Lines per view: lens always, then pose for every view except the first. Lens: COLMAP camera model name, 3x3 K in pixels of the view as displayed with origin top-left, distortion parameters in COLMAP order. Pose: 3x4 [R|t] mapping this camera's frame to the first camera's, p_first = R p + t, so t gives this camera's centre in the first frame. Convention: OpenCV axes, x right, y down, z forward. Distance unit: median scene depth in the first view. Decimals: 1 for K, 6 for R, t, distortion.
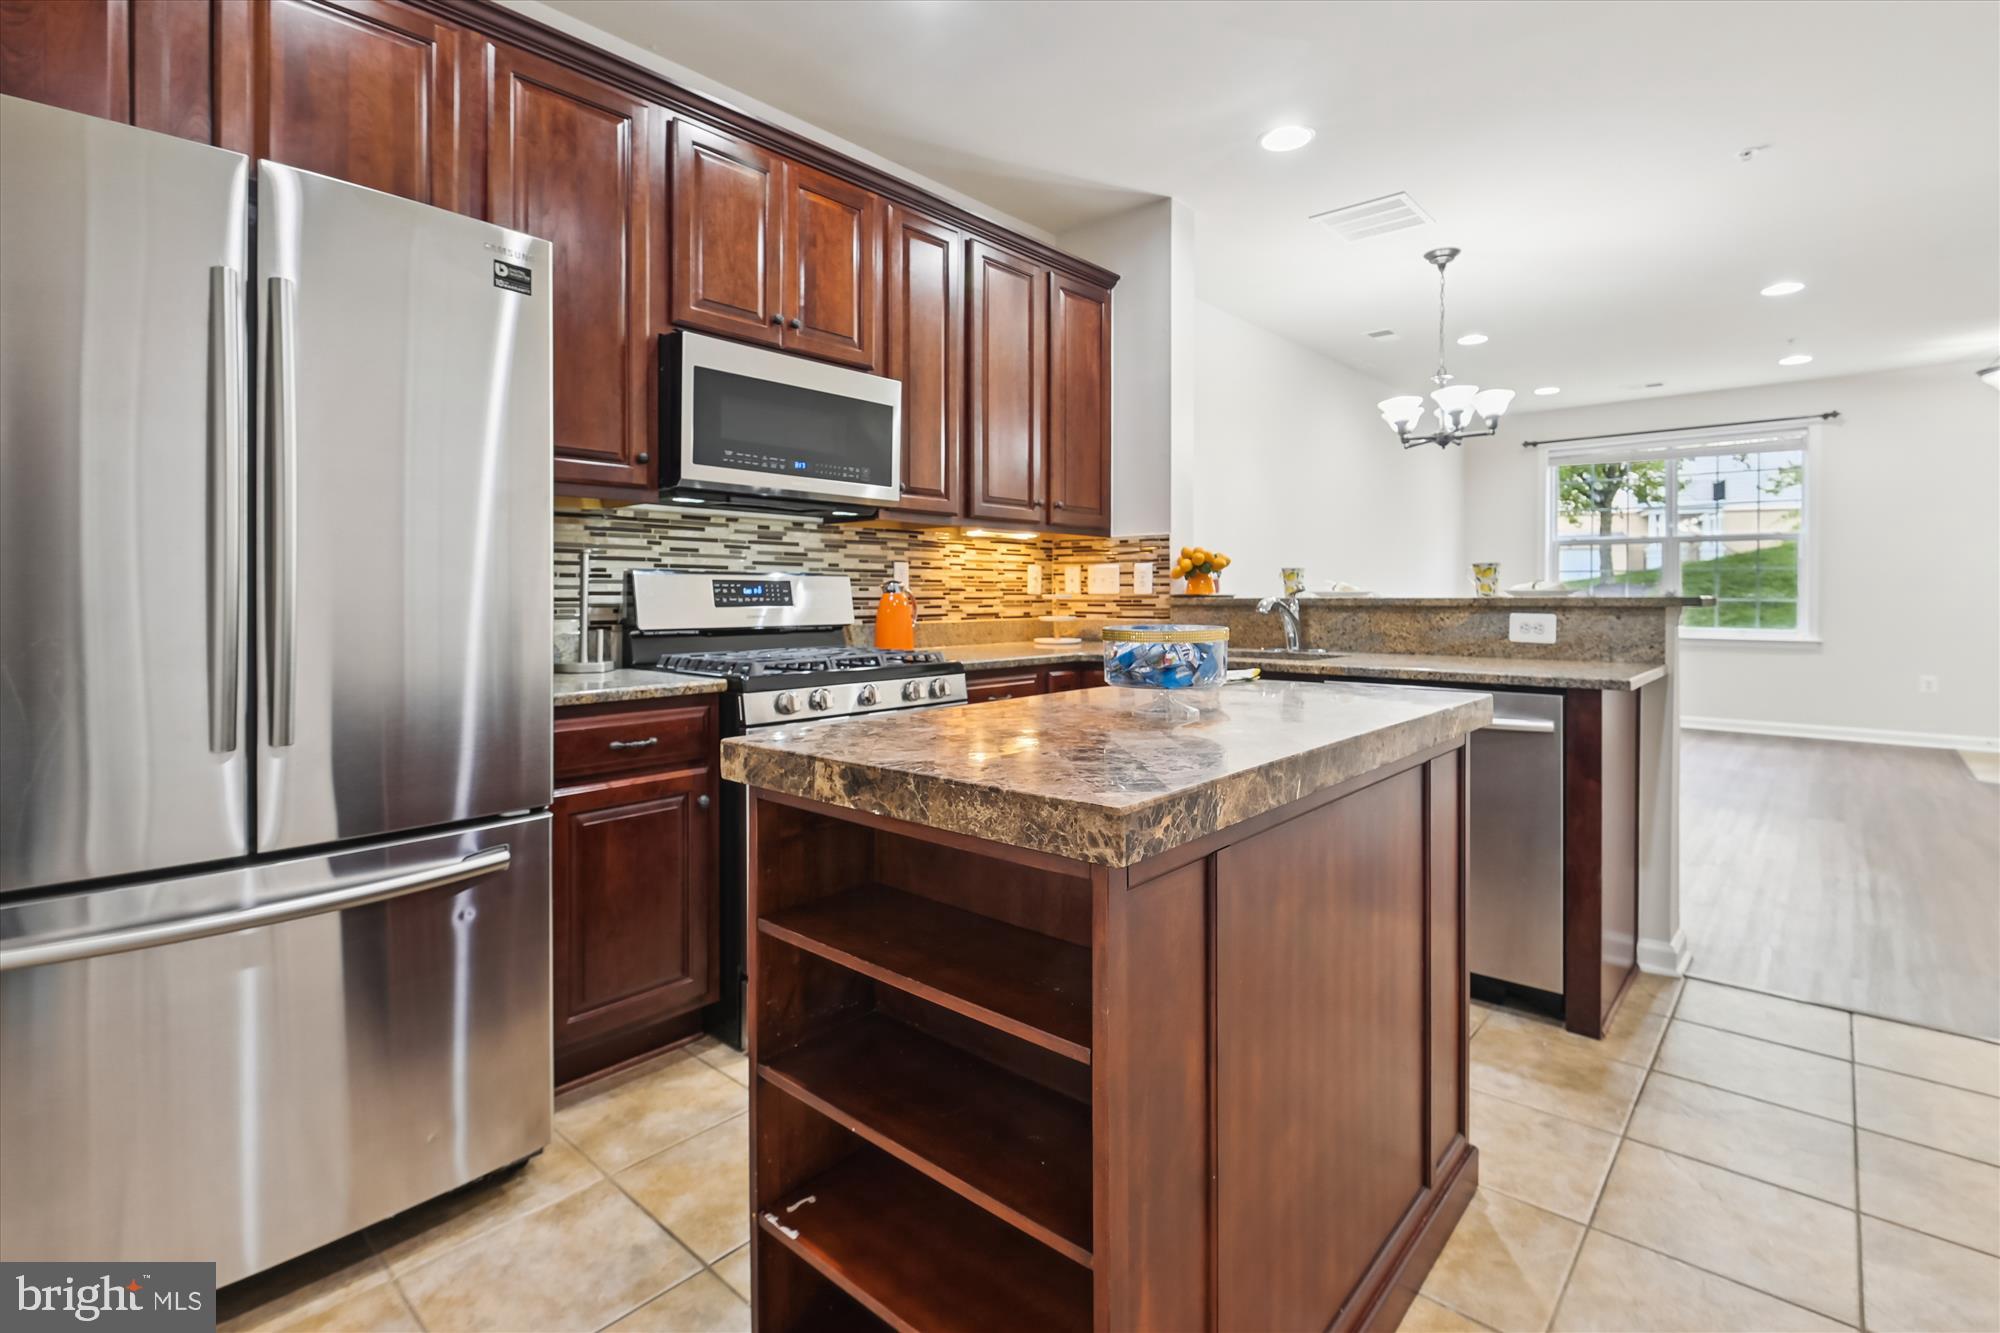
lens RADIAL K [[937.3, 0, 1006.3], [0, 937.3, 587.2], [0, 0, 1]] dist [-0.004579, -0.001113]
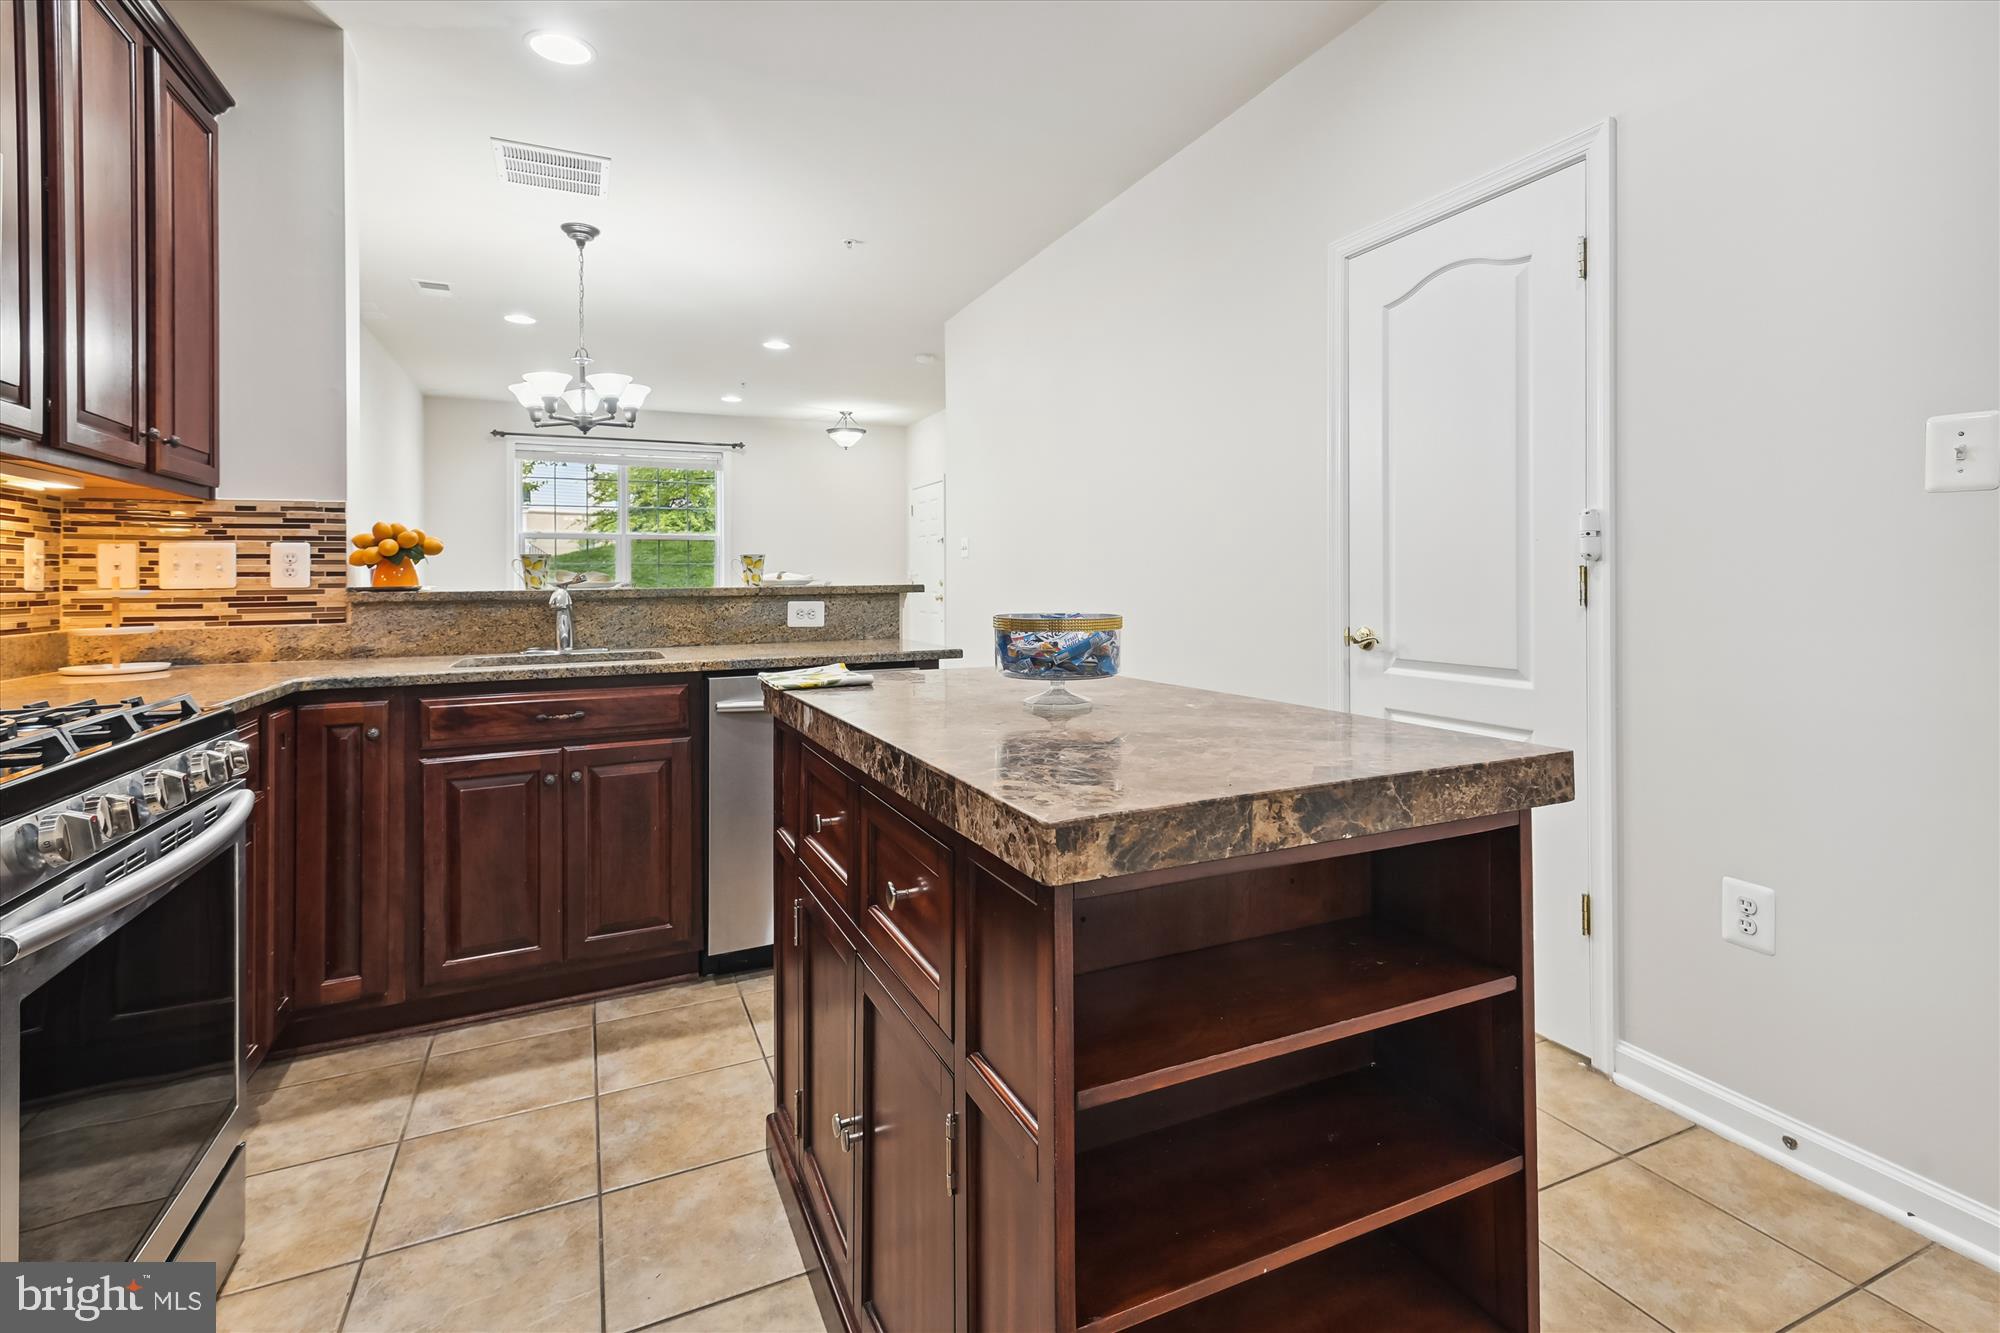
lens RADIAL K [[935.4, 0, 1011.8], [0, 935.4, 570.1], [0, 0, 1]] dist [0.016727, -0.000088]
pose [[0.402509, 0.008433, 0.915377, -0.304281], [0.001721, 0.999949, -0.009968, 0.002567], [-0.915415, 0.005588, 0.402473, 0.274743]]
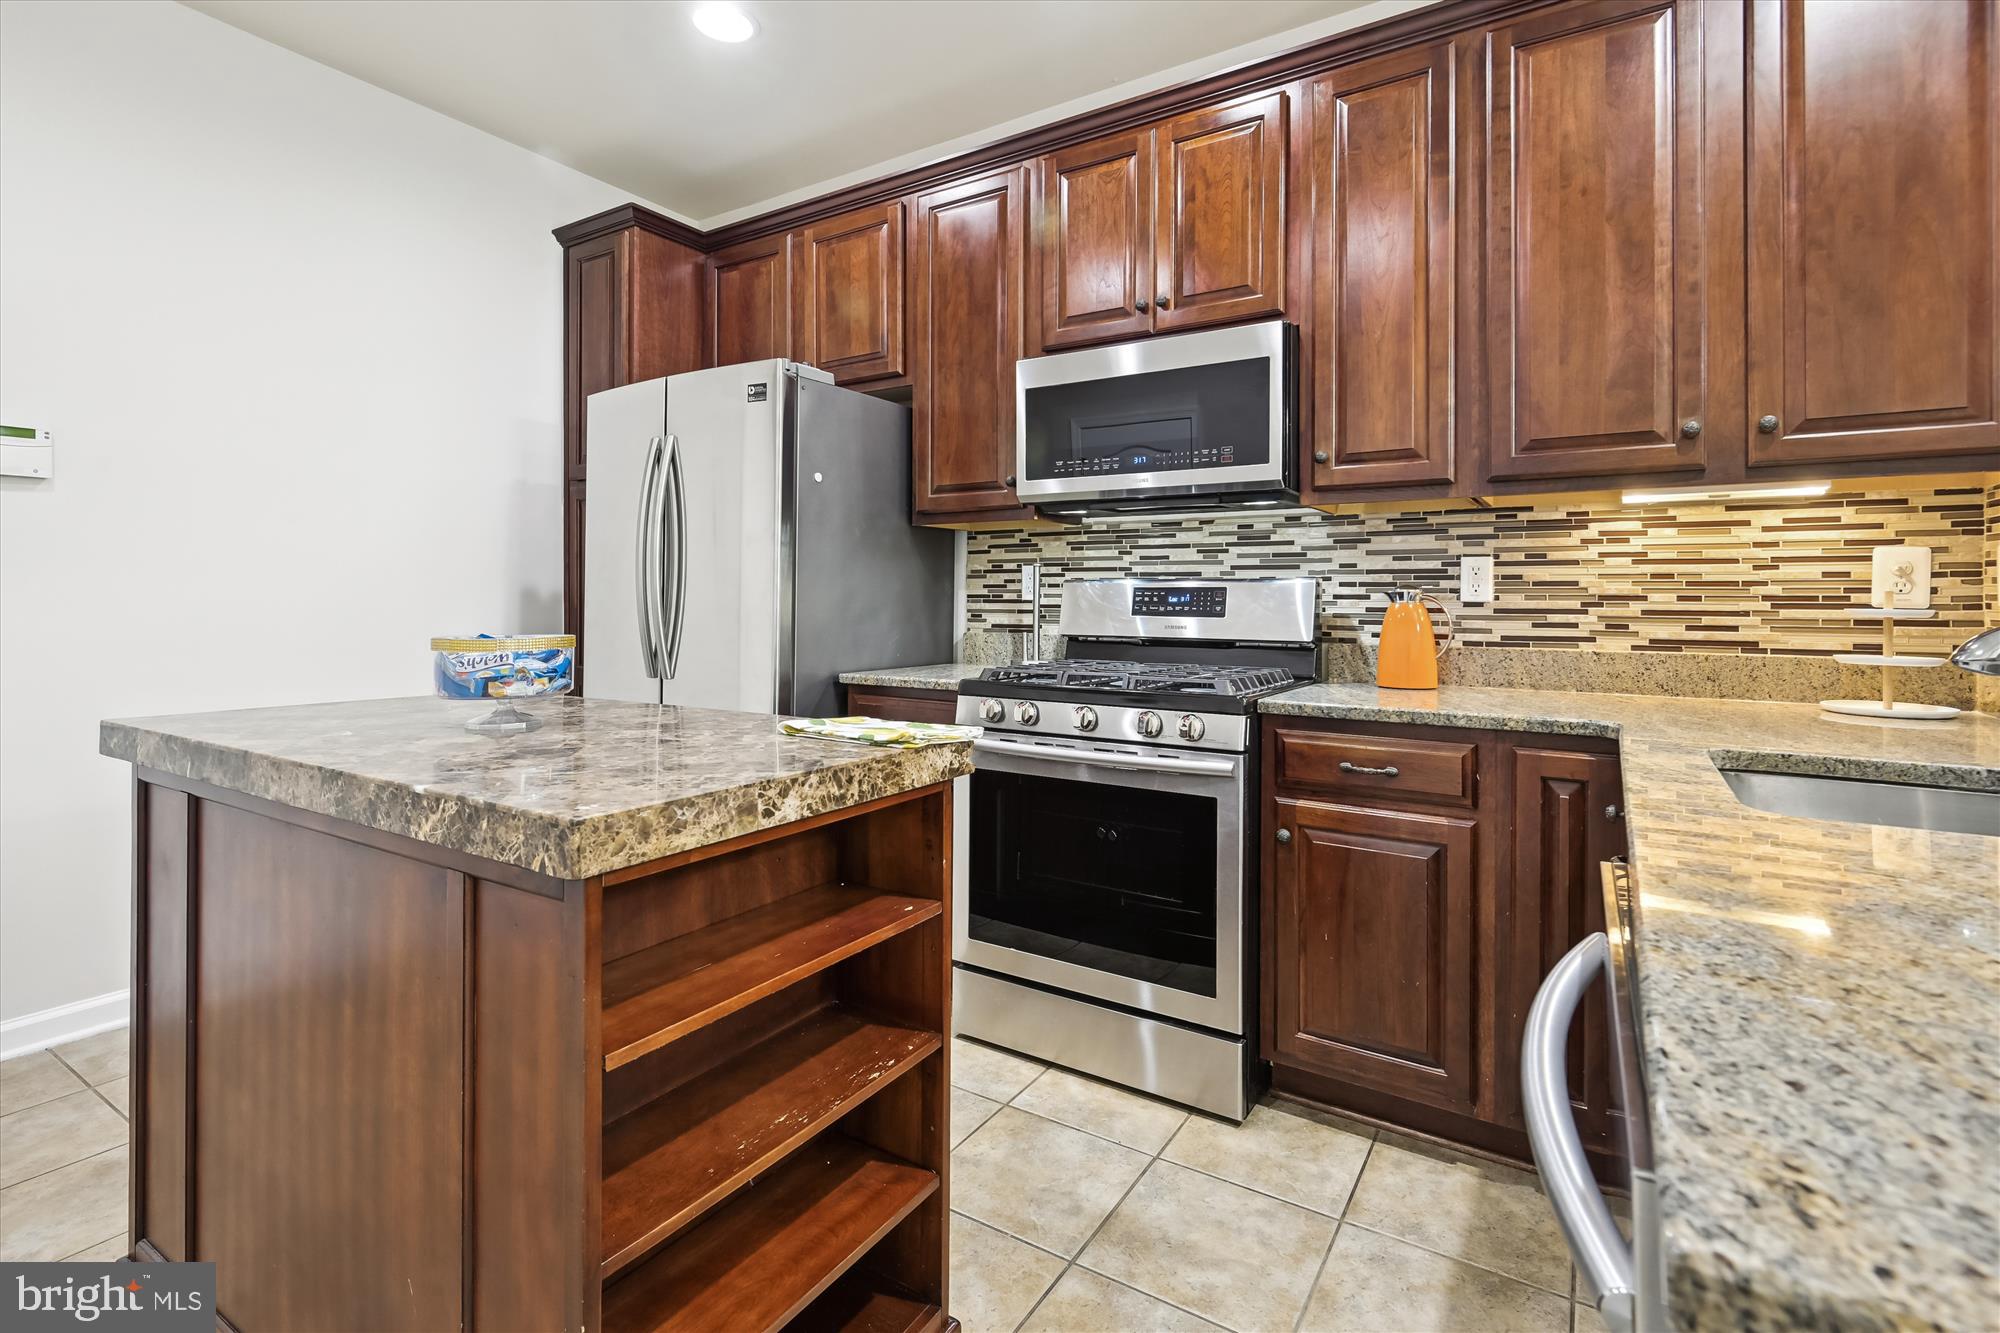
lens RADIAL K [[937.3, 0, 1006.3], [0, 937.3, 587.2], [0, 0, 1]] dist [-0.004579, -0.001113]
pose [[0.149715, -0.012372, -0.988652, 0.506983], [0.002157, 0.999923, -0.012187, 0.002621], [0.988727, -0.000308, 0.149730, 0.572327]]
